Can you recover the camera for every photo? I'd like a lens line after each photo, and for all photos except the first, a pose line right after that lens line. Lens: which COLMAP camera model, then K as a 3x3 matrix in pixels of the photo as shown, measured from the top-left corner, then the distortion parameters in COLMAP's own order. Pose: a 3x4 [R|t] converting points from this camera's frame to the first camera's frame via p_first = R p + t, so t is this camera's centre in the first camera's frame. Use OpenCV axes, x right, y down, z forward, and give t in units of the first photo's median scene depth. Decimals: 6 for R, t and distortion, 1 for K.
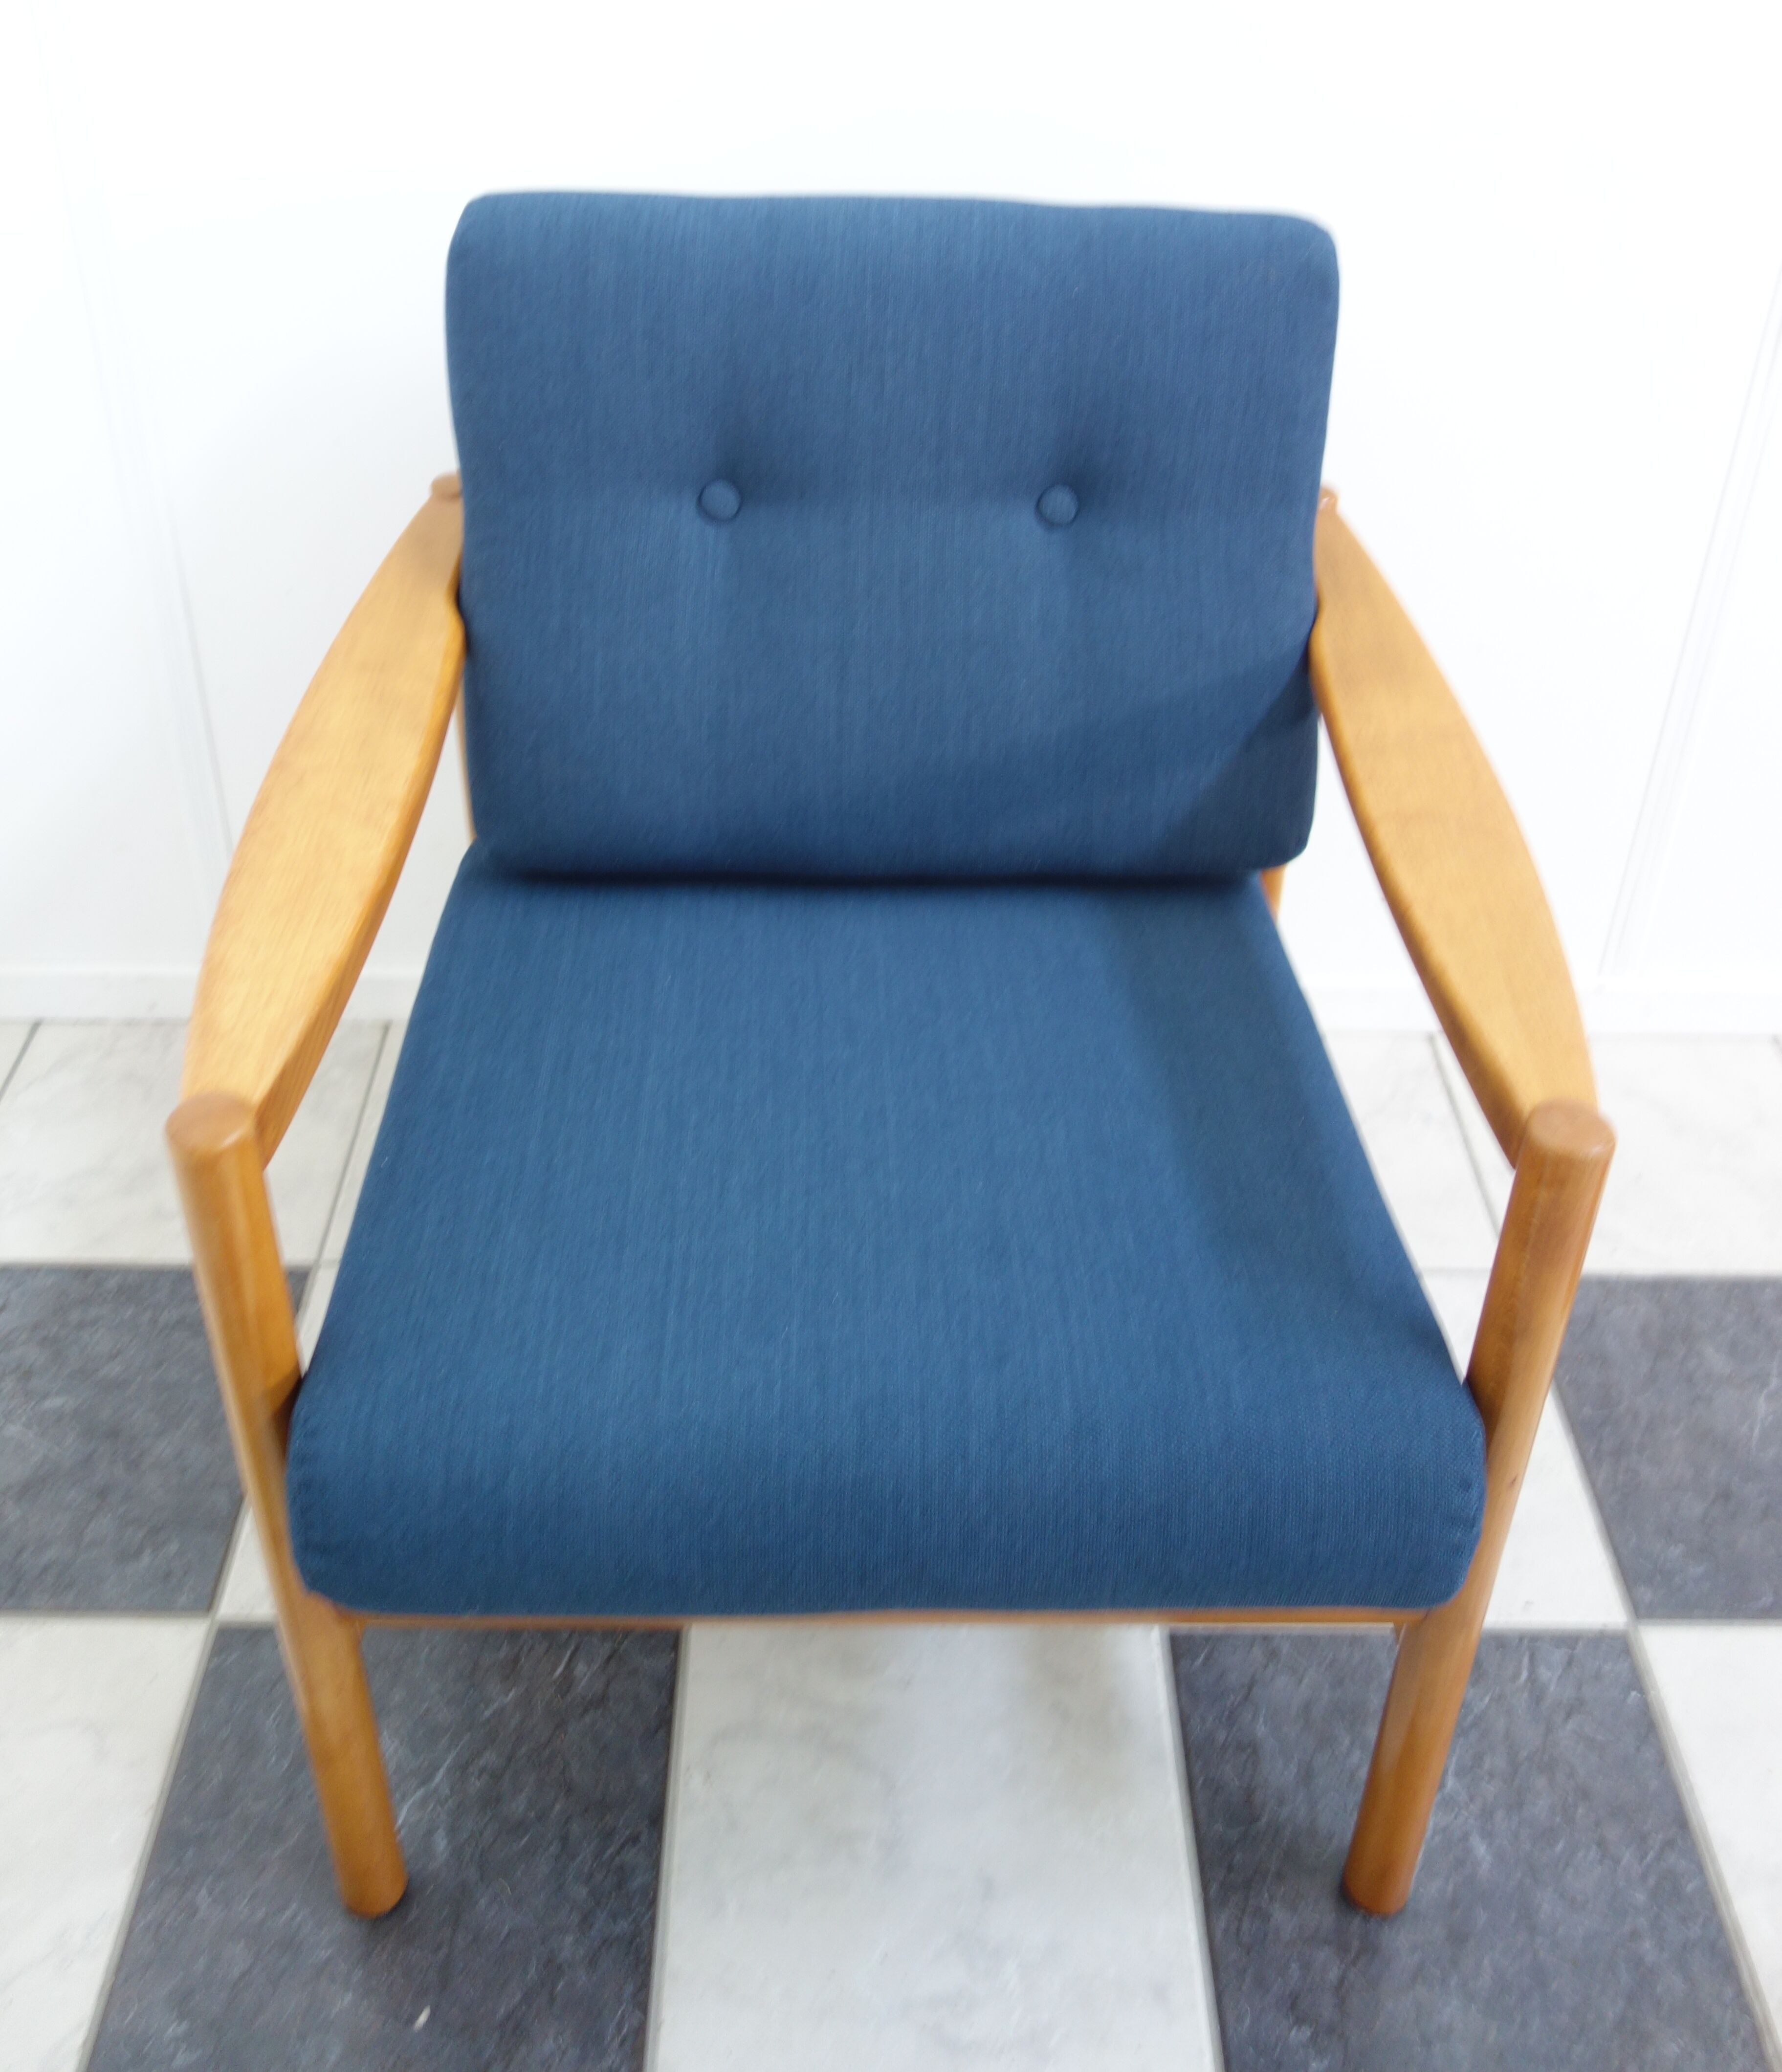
lens RADIAL K [[2069.5, 0, 861.2], [0, 2069.5, 1033.1], [0, 0, 1]] dist [-0.000360, -0.000222]
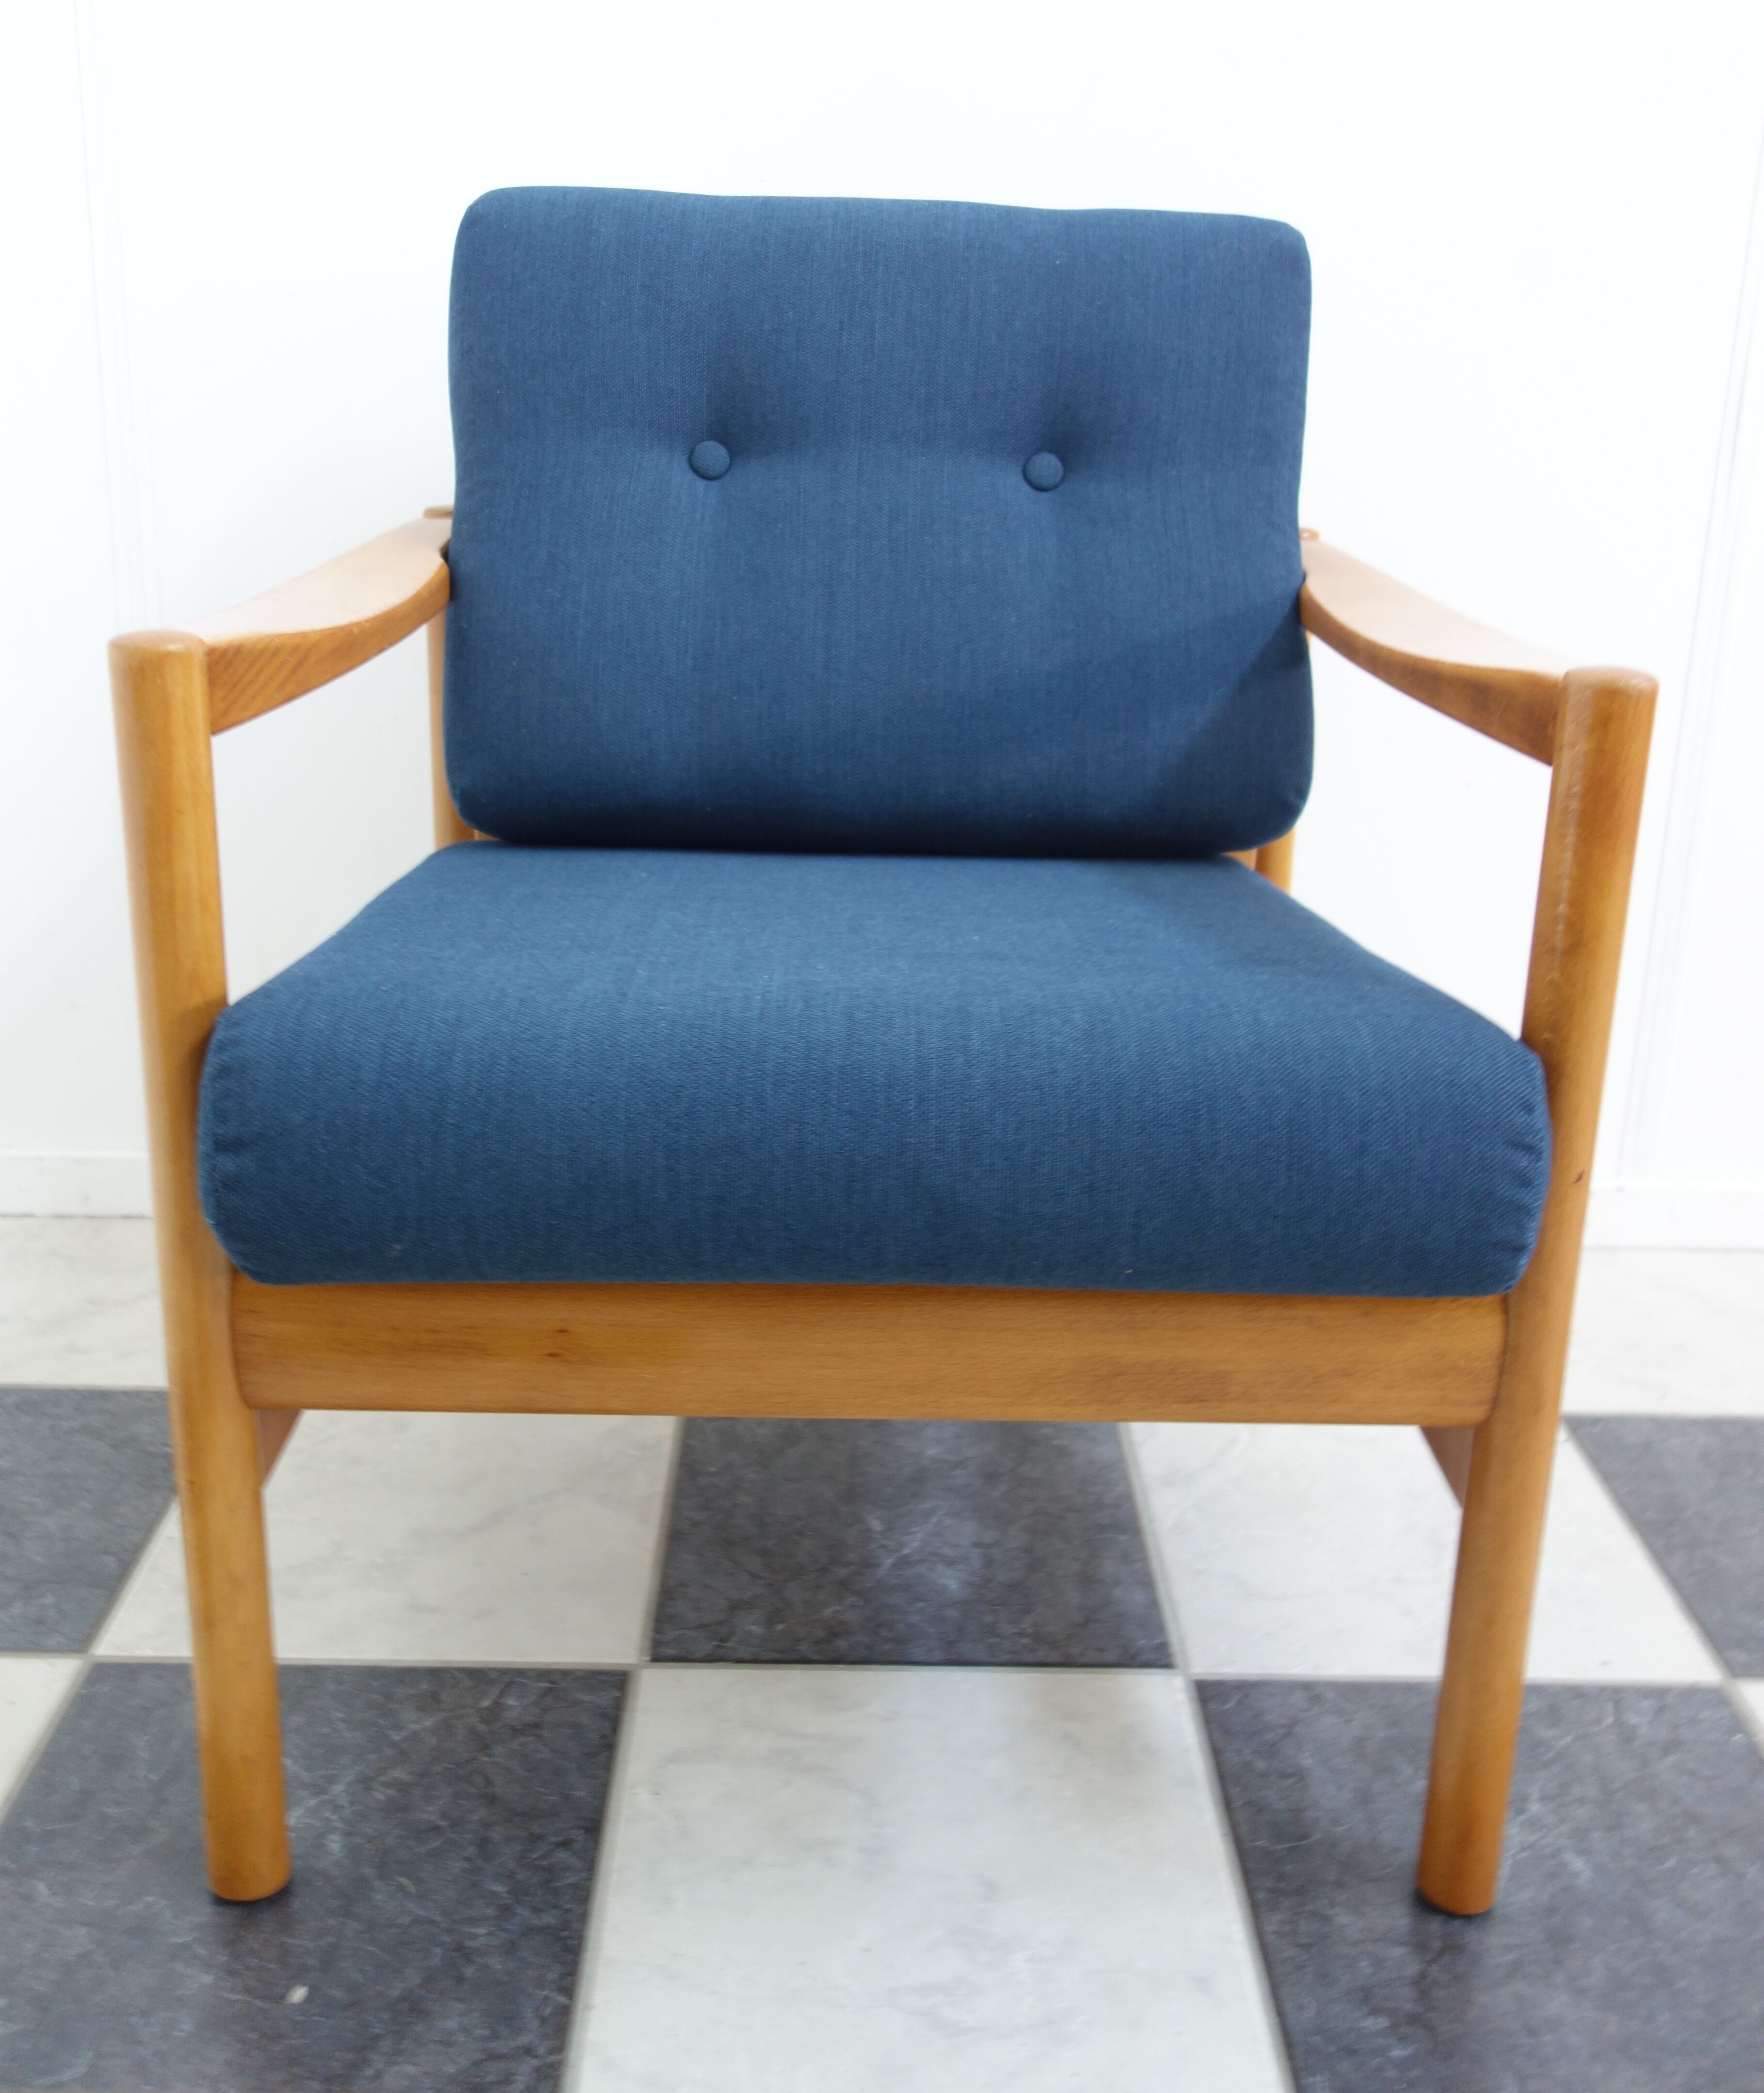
lens RADIAL K [[2137.4, 0, 849.1], [0, 2137.4, 1215.6], [0, 0, 1]] dist [0.001638, 0.000552]
pose [[0.999917, 0.010445, 0.007537, -0.004664], [-0.007913, 0.959830, -0.280471, 0.392103], [-0.010164, 0.280388, 0.959833, 0.099810]]
